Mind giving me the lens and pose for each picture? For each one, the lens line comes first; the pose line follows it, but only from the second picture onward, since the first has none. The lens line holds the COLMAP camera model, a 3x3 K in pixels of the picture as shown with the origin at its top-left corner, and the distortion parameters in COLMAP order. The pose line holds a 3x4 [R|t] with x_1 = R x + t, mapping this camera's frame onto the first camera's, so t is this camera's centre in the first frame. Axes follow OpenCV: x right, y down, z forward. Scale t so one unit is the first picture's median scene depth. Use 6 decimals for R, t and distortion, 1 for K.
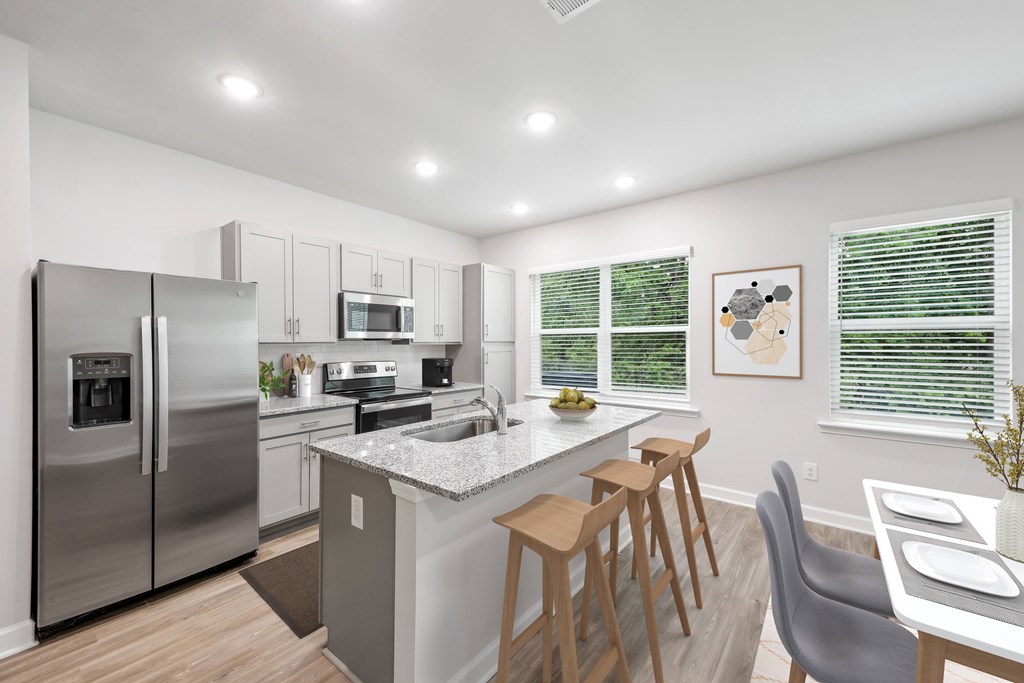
lens RADIAL K [[389.5, 0, 512.0], [0, 389.5, 341.5], [0, 0, 1]] dist [0.000532, 0.000017]
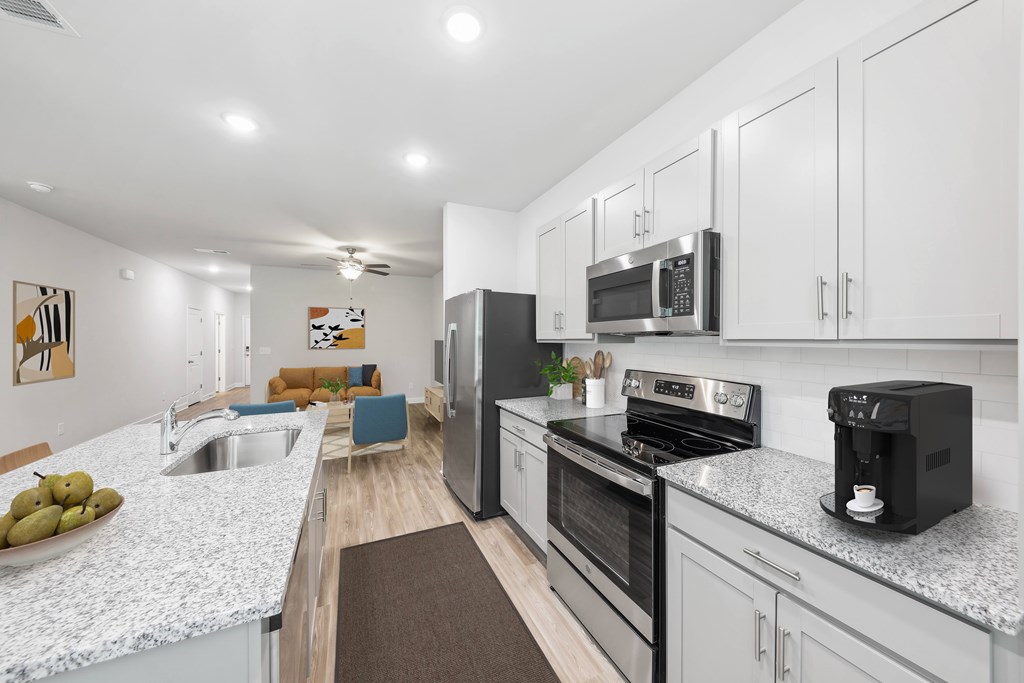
lens RADIAL K [[350.9, 0, 508.1], [0, 350.9, 337.7], [0, 0, 1]] dist [-0.028392, -0.000061]
pose [[-0.449761, -0.004433, -0.893138, 0.170285], [-0.014923, 0.999885, 0.002552, 0.003364], [0.893024, 0.014476, -0.449775, 1.161066]]
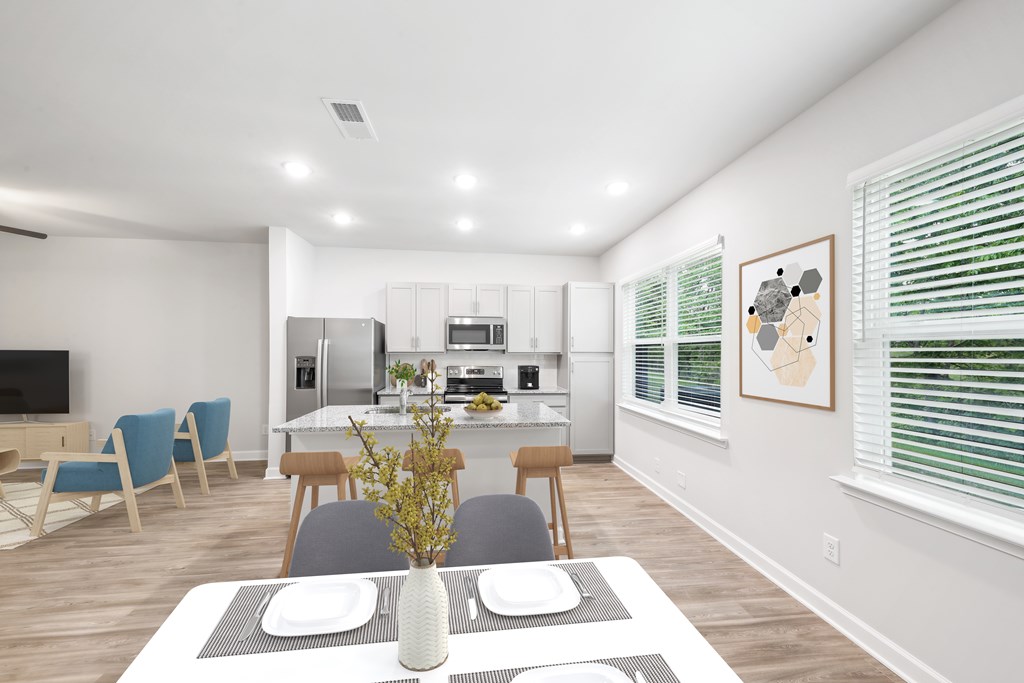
lens RADIAL K [[362.1, 0, 512.1], [0, 362.1, 347.5], [0, 0, 1]] dist [0.000834, 0.000005]
pose [[0.727210, -0.005203, -0.686395, 0.687050], [-0.004141, 0.999920, -0.011967, 0.000112], [0.686403, 0.011545, 0.727130, 0.177448]]
